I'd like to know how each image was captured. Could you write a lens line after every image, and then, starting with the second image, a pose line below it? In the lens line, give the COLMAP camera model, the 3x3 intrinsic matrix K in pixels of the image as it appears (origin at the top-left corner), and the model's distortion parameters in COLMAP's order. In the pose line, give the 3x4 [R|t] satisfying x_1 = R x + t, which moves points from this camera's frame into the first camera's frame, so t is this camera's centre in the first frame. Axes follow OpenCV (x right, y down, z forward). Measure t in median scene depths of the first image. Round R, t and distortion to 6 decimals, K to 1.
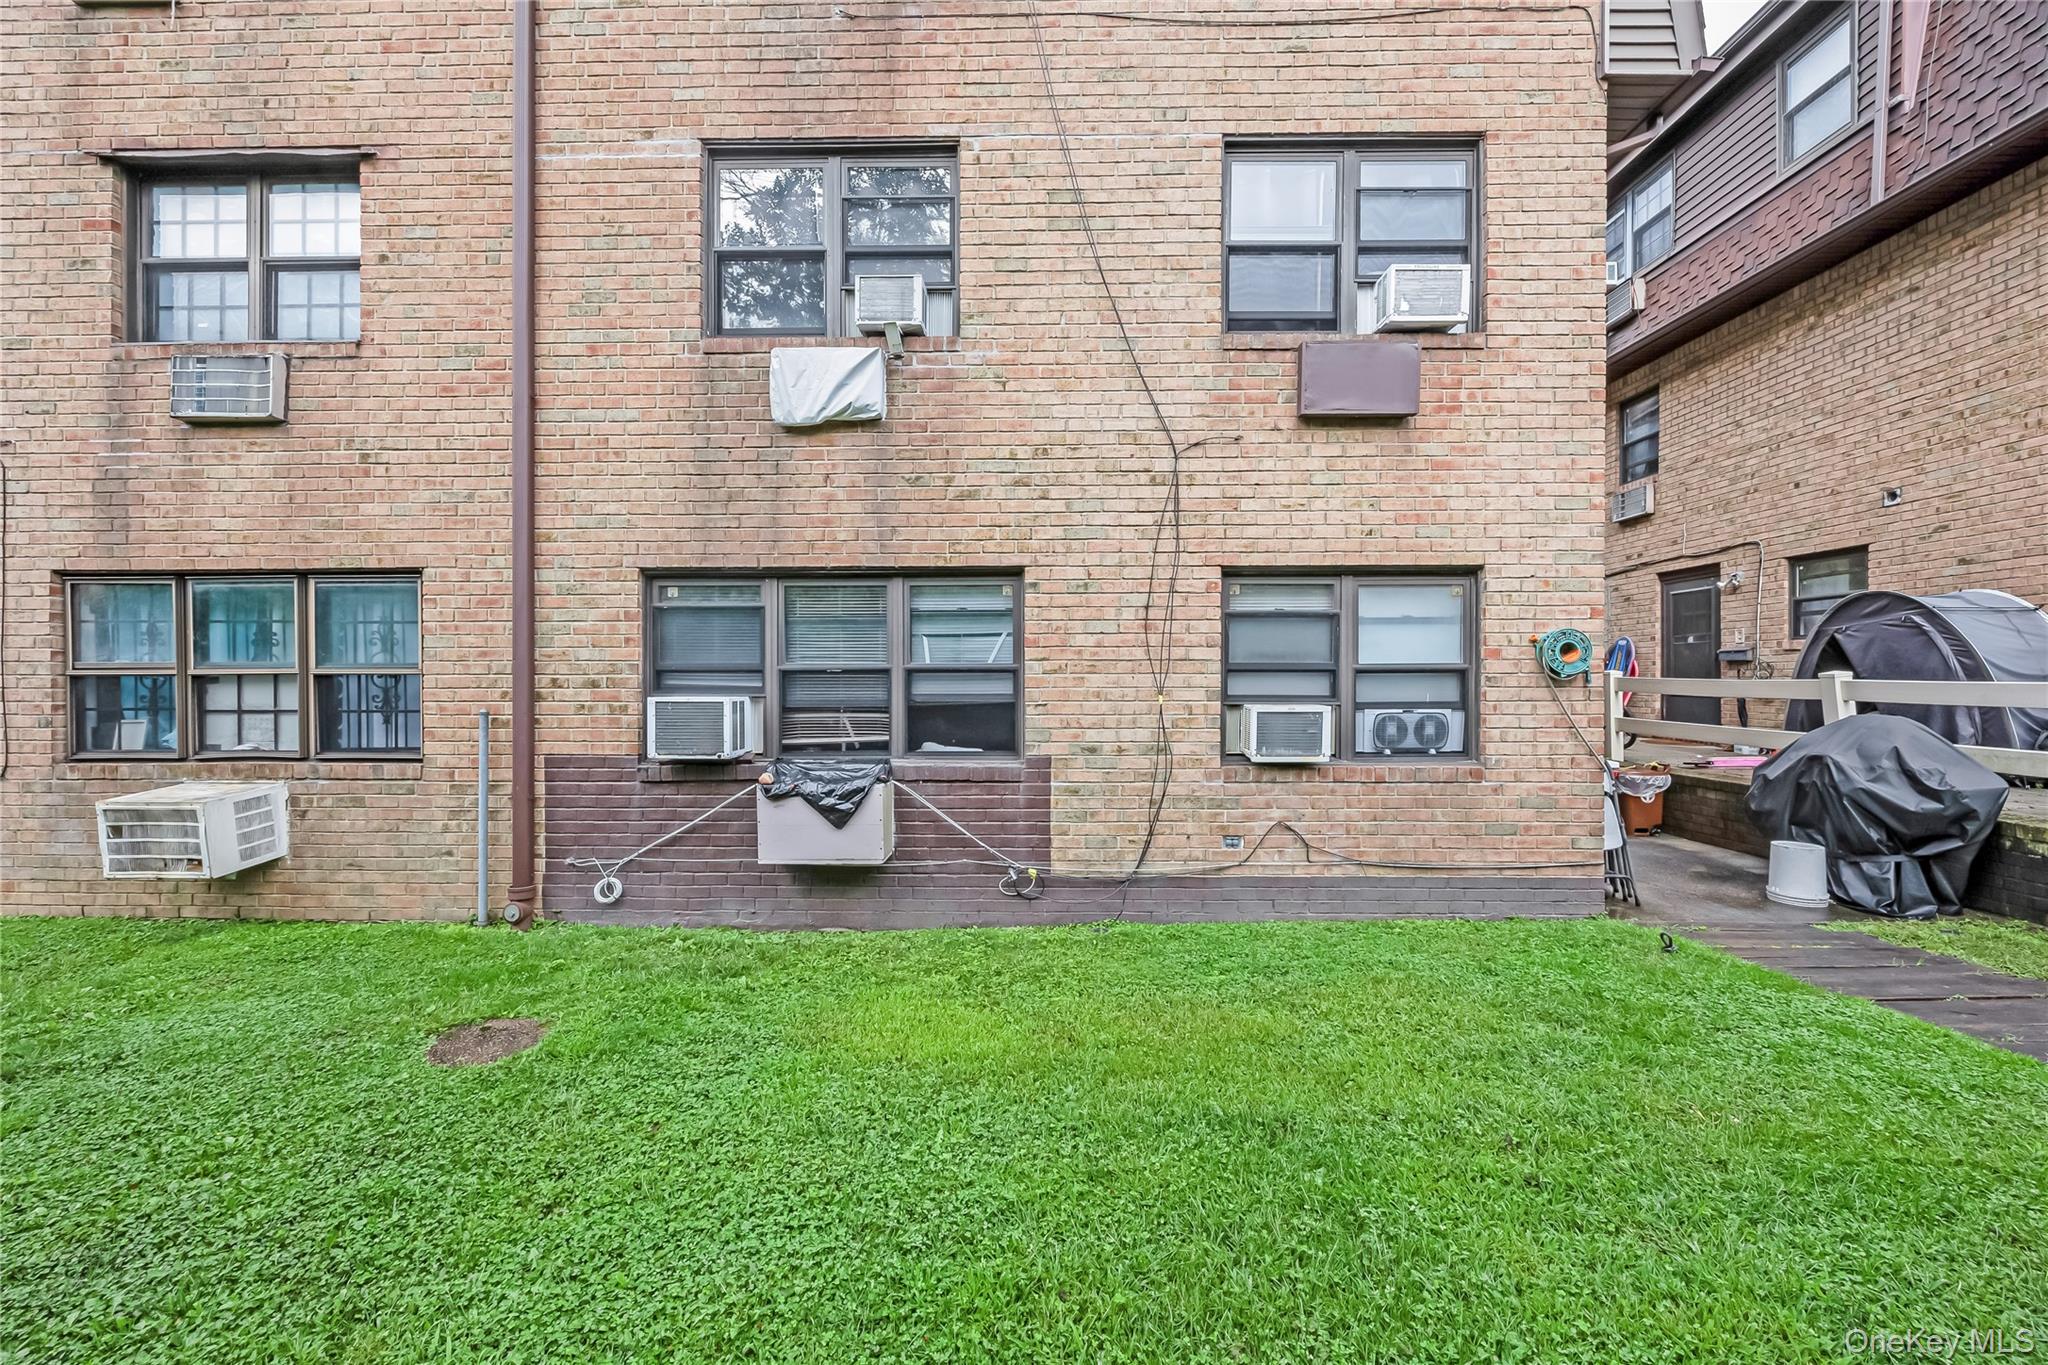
lens RADIAL K [[857.2, 0, 1029.3], [0, 857.2, 670.3], [0, 0, 1]] dist [-0.007787, 0.000163]
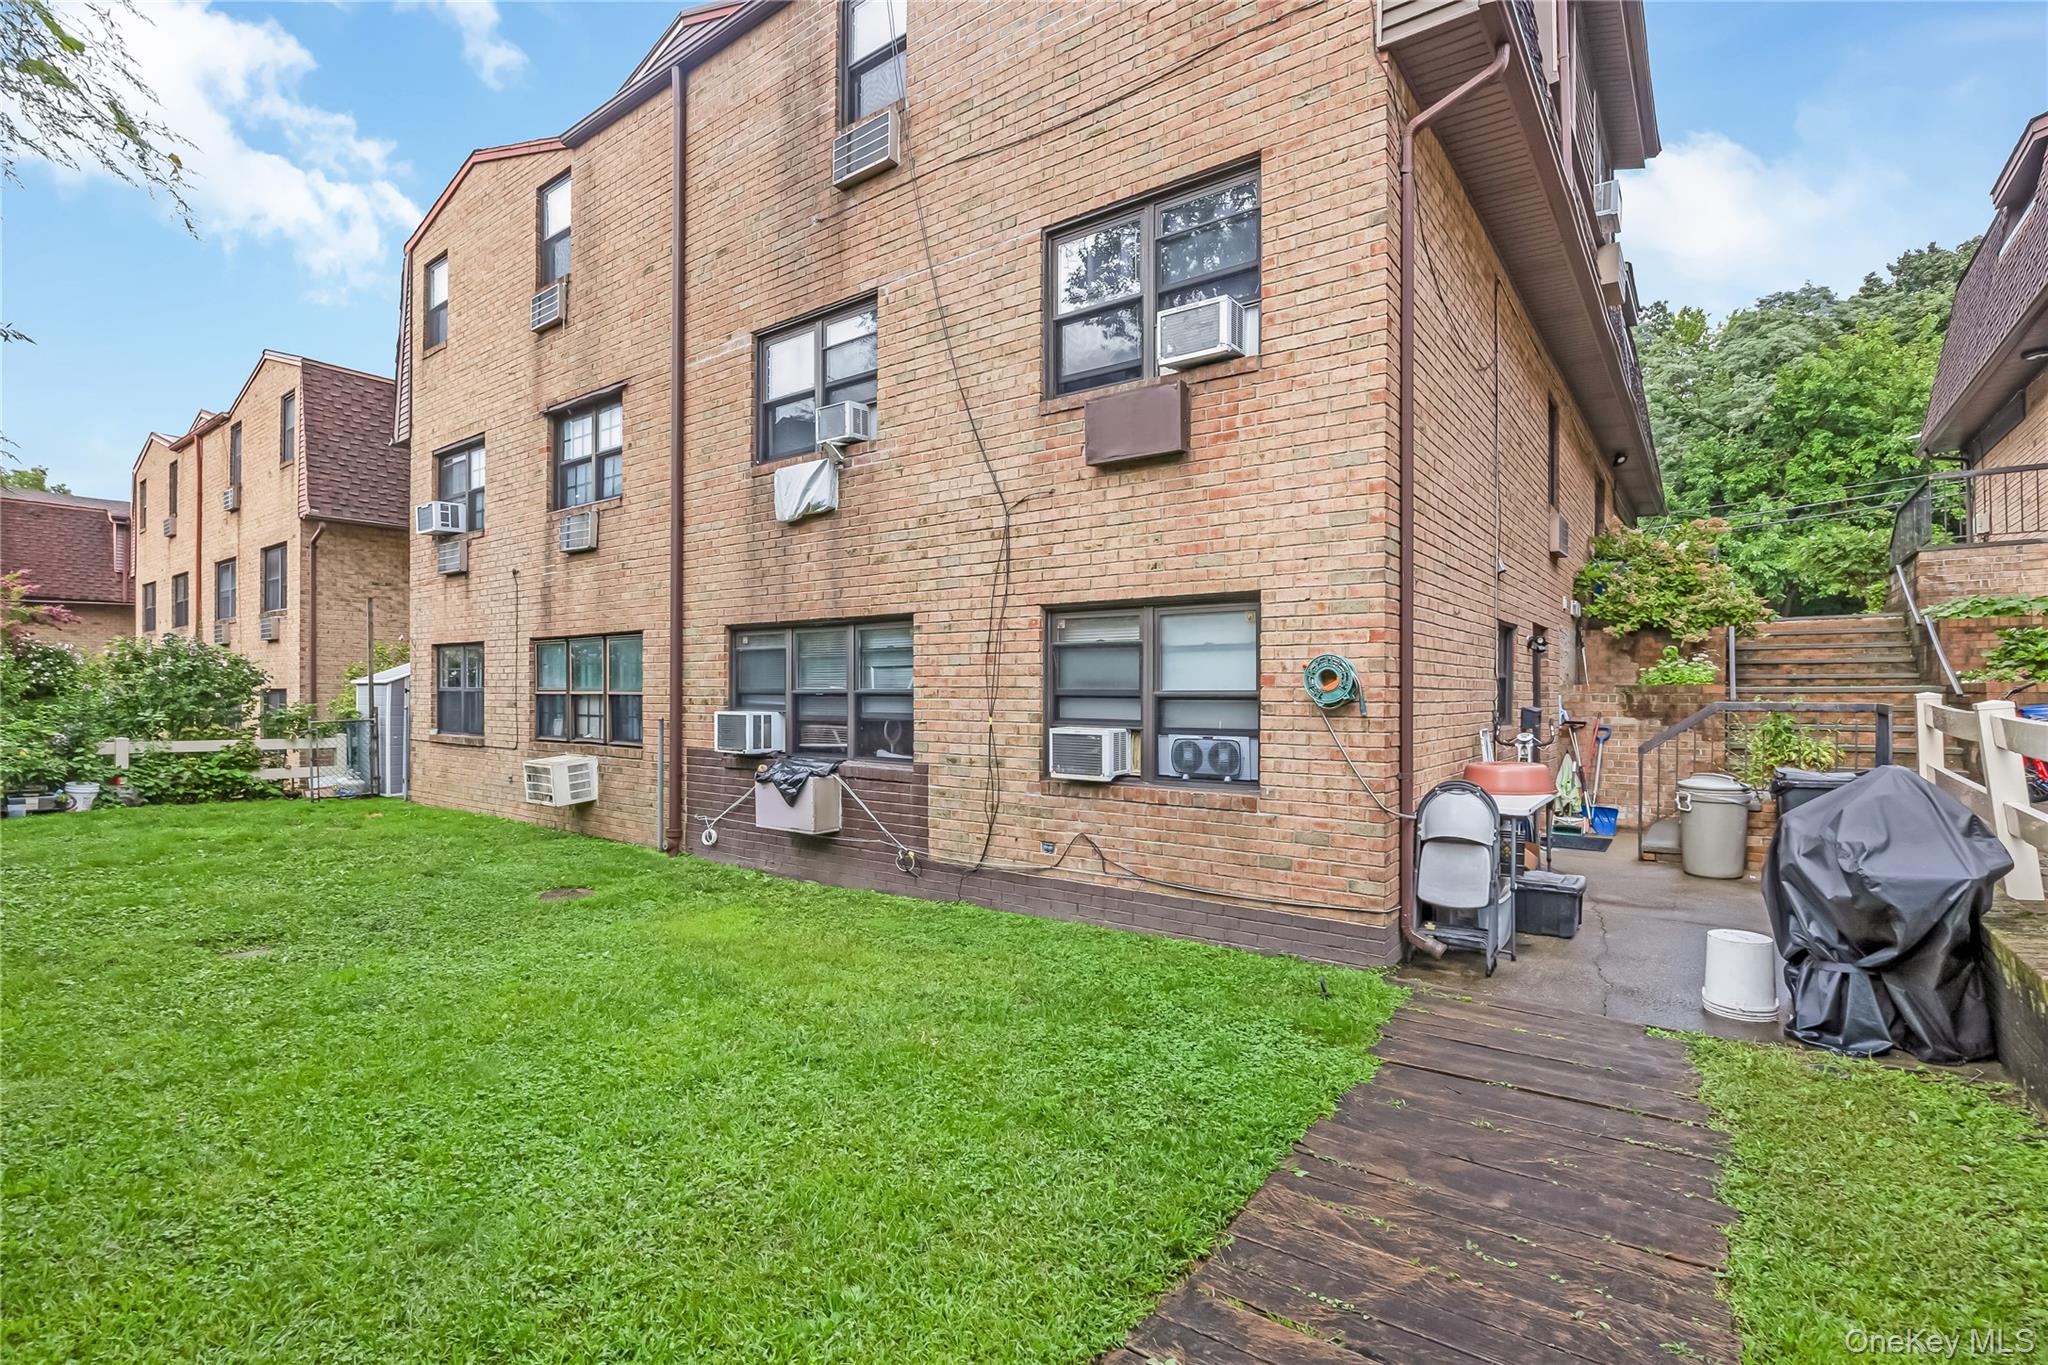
lens RADIAL K [[937.1, 0, 1026.0], [0, 937.1, 693.9], [0, 0, 1]] dist [-0.020814, 0.000454]
pose [[0.811258, 0.006084, -0.584657, 0.940031], [-0.007411, 0.999973, 0.000124, -0.002976], [0.584642, 0.004232, 0.811281, -0.024367]]
